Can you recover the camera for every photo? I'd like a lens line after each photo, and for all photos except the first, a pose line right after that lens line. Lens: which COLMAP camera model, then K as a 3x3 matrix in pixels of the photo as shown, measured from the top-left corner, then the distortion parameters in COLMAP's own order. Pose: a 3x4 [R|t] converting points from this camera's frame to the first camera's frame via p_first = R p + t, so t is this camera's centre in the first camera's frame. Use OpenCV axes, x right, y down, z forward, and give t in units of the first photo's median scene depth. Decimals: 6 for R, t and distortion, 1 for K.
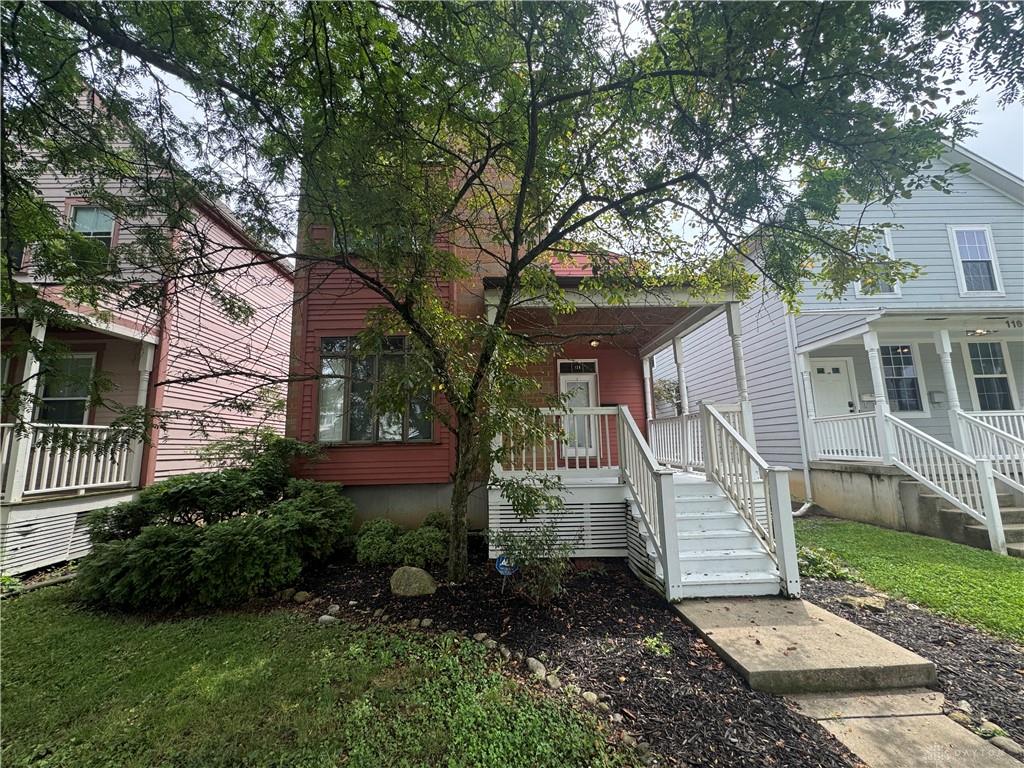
lens RADIAL K [[407.5, 0, 510.7], [0, 407.5, 385.4], [0, 0, 1]] dist [-0.001617, -0.000156]
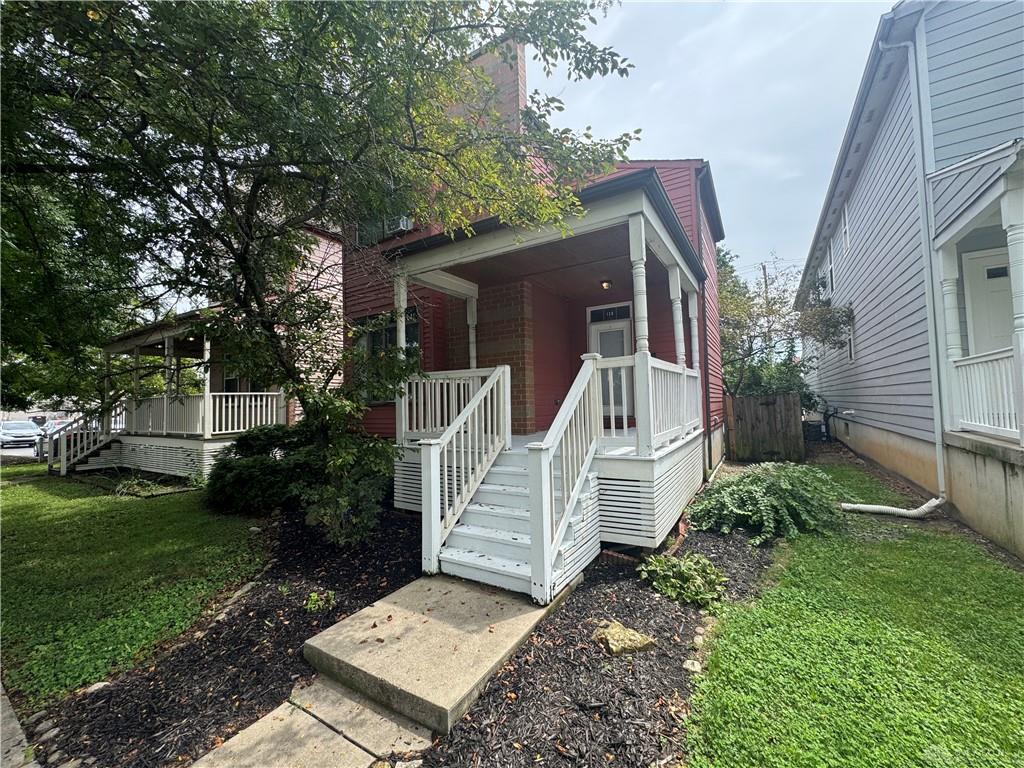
lens RADIAL K [[407.5, 0, 510.7], [0, 407.5, 385.4], [0, 0, 1]] dist [-0.001617, -0.000156]
pose [[0.838365, -0.021521, -0.544684, 0.844110], [0.088513, 0.991334, 0.097069, 0.006852], [0.537874, -0.129591, 0.833005, 0.270697]]
